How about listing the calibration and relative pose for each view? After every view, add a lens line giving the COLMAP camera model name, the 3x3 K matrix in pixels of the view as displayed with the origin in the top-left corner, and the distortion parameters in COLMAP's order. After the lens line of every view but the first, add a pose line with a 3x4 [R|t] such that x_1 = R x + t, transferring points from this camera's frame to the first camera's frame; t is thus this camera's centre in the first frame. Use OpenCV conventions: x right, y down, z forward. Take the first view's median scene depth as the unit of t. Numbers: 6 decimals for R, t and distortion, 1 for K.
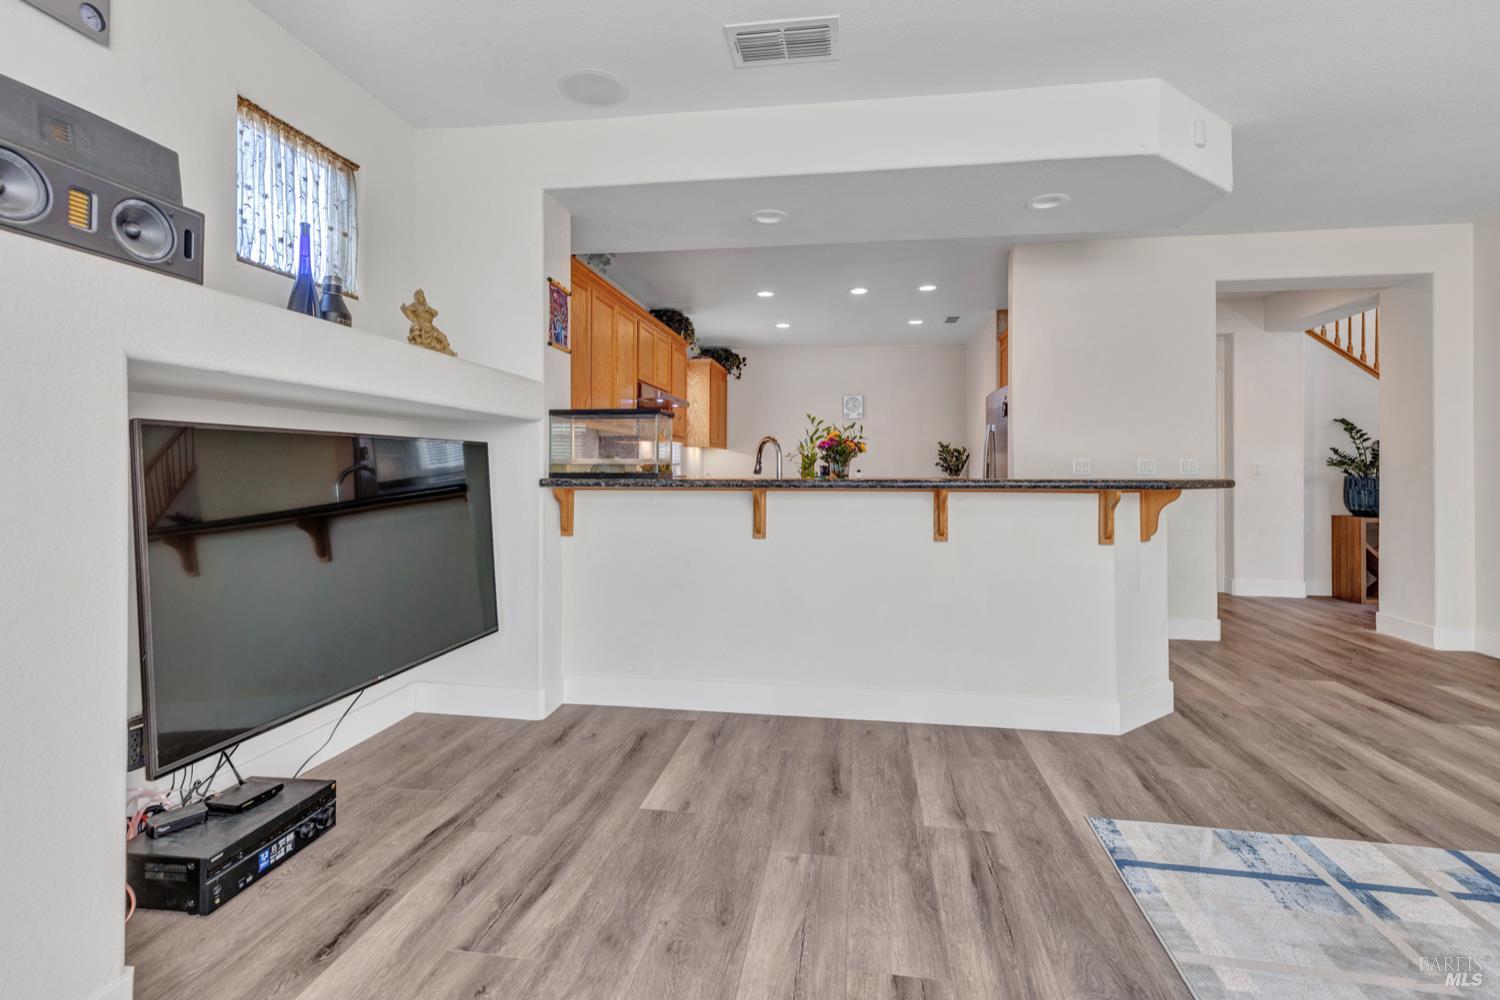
lens RADIAL K [[710.3, 0, 755.6], [0, 710.3, 467.9], [0, 0, 1]] dist [-0.000361, -0.000180]
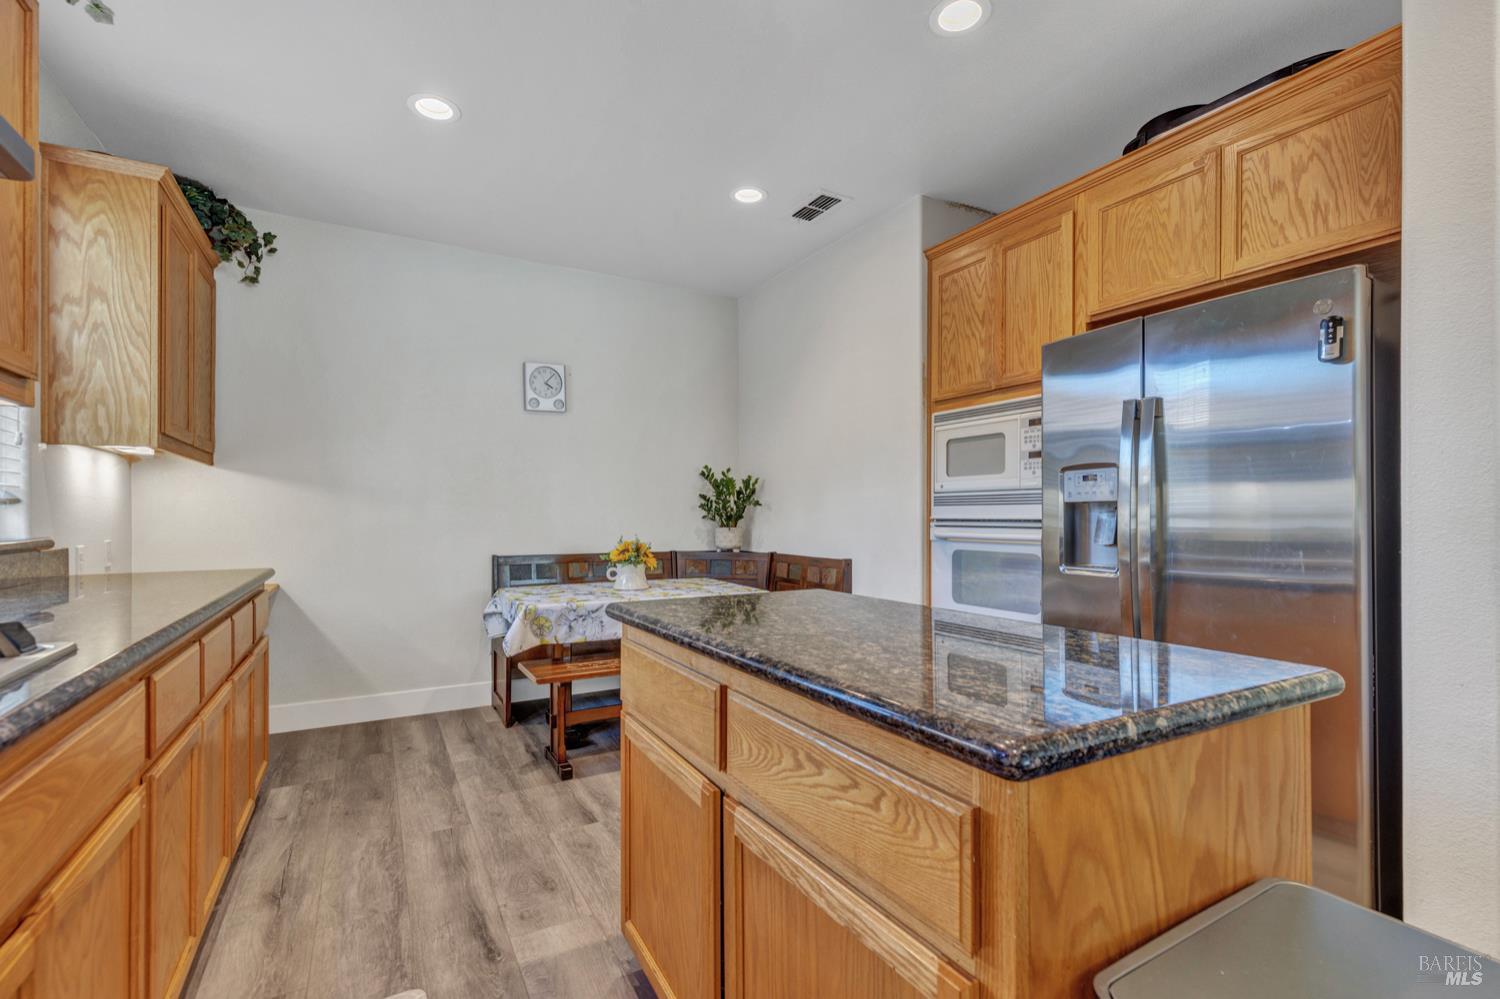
lens RADIAL K [[676.1, 0, 745.9], [0, 676.1, 520.4], [0, 0, 1]] dist [0.001275, -0.000248]
pose [[0.790791, -0.005414, 0.612062, -0.075153], [-0.001951, 0.999933, 0.011366, 0.000425], [-0.612083, -0.010183, 0.790728, 1.069609]]
